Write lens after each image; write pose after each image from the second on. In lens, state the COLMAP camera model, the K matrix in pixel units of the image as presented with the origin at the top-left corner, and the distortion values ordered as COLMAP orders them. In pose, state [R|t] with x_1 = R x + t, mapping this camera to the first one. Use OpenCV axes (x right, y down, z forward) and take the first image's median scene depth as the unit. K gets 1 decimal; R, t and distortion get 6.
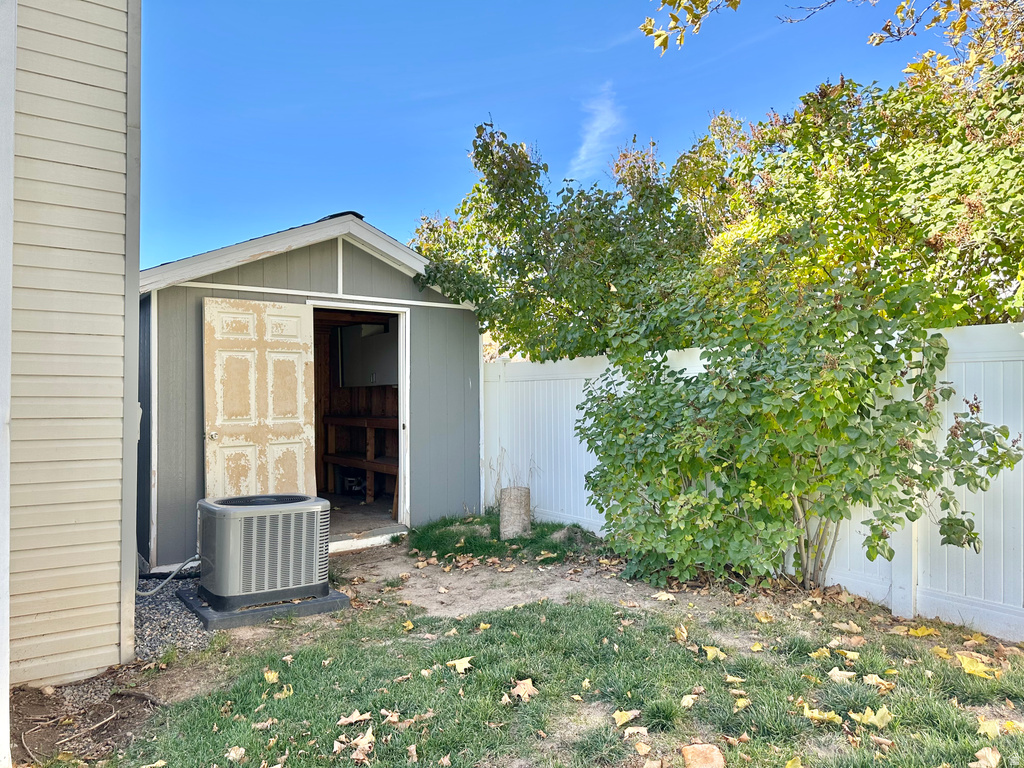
lens RADIAL K [[744.0, 0, 512.0], [0, 744.0, 384.0], [0, 0, 1]] dist [0.075103, -0.088663]
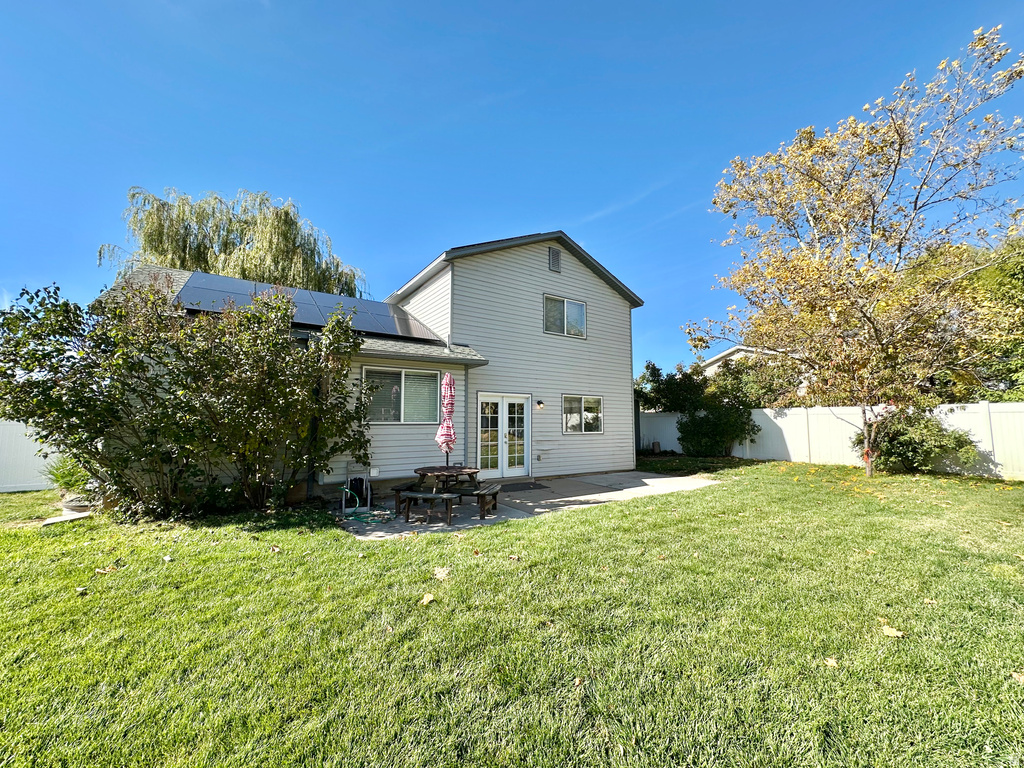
lens RADIAL K [[409.1, 0, 509.9], [0, 409.1, 383.7], [0, 0, 1]] dist [-0.002227, 0.000371]
pose [[0.997438, -0.006547, -0.071235, -0.821198], [0.000353, 0.996242, -0.086615, 0.003665], [0.071534, 0.086368, 0.993692, -1.774698]]
